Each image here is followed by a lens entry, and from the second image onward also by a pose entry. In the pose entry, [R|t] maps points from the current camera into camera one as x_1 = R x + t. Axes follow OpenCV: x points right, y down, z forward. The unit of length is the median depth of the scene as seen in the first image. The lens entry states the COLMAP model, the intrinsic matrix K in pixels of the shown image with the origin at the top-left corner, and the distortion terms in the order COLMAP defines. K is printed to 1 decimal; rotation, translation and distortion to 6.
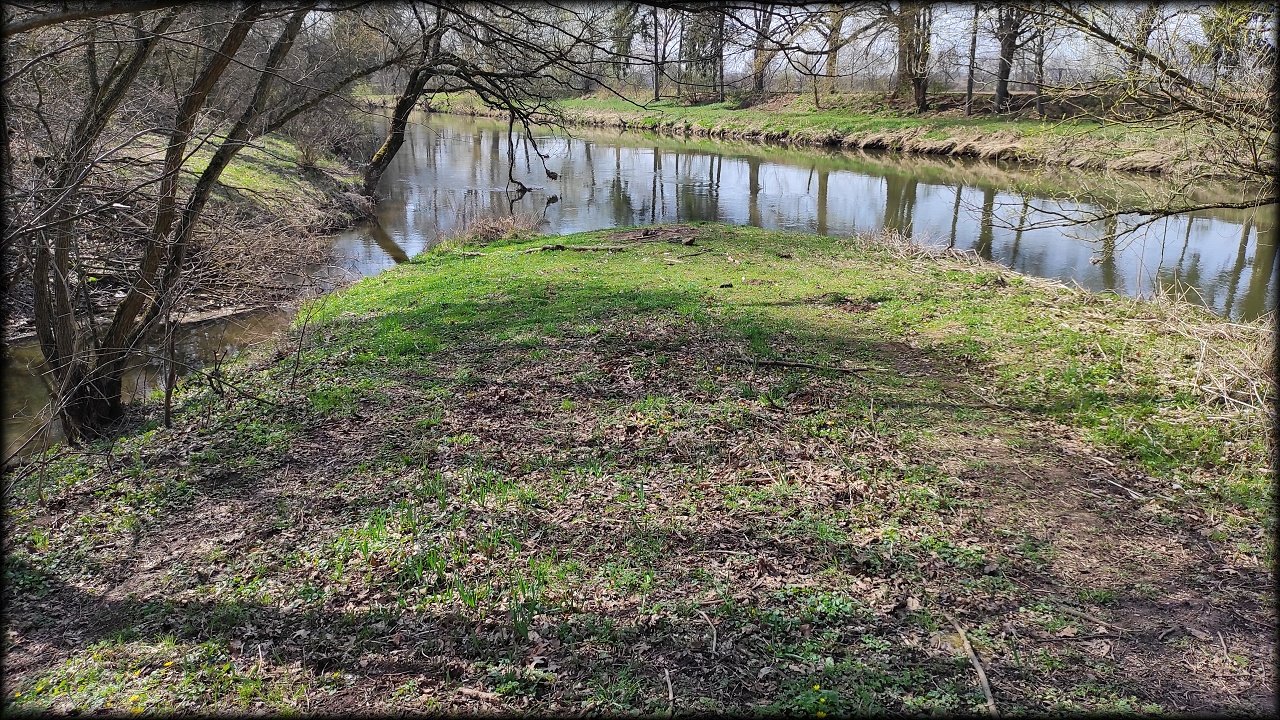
lens RADIAL K [[927.2, 0, 642.4], [0, 927.2, 364.0], [0, 0, 1]] dist [0.029247, 0.002737]
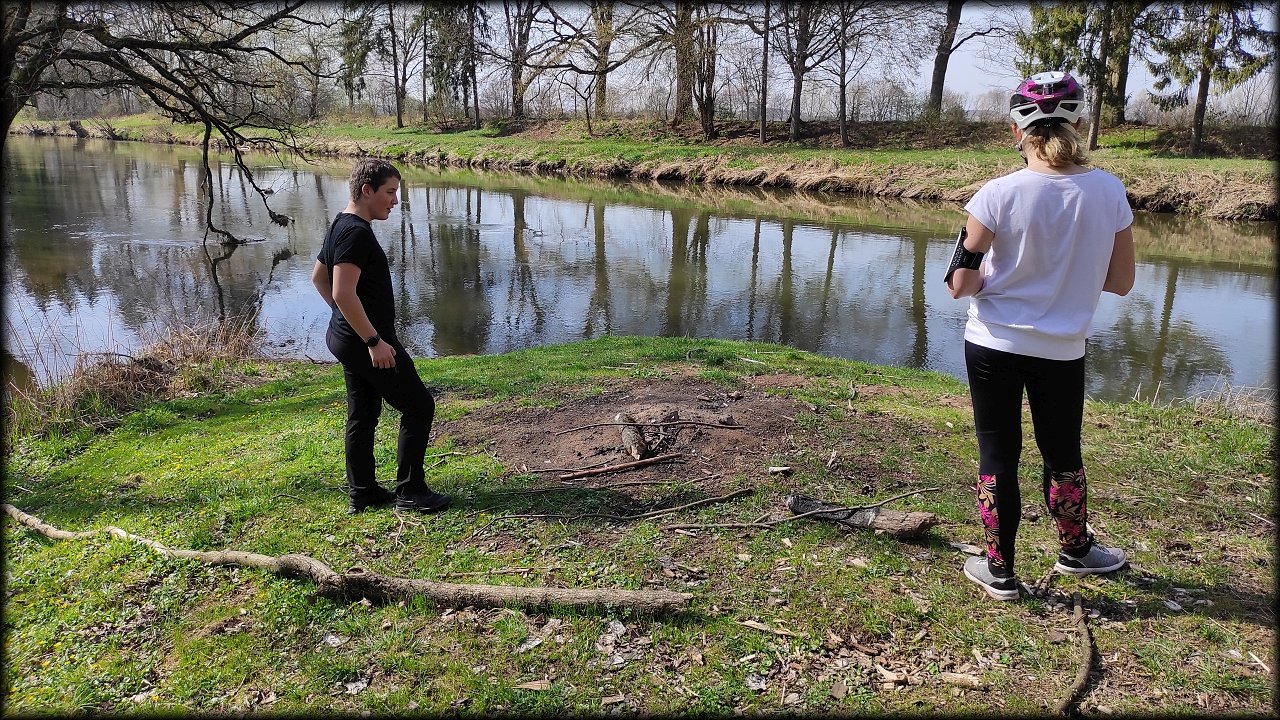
lens RADIAL K [[927.2, 0, 641.7], [0, 927.2, 357.7], [0, 0, 1]] dist [0.029247, 0.002737]
pose [[0.962254, -0.058187, 0.265859, -0.015076], [0.068987, 0.997122, -0.031457, -0.031943], [-0.263263, 0.048610, 0.963499, 0.143366]]
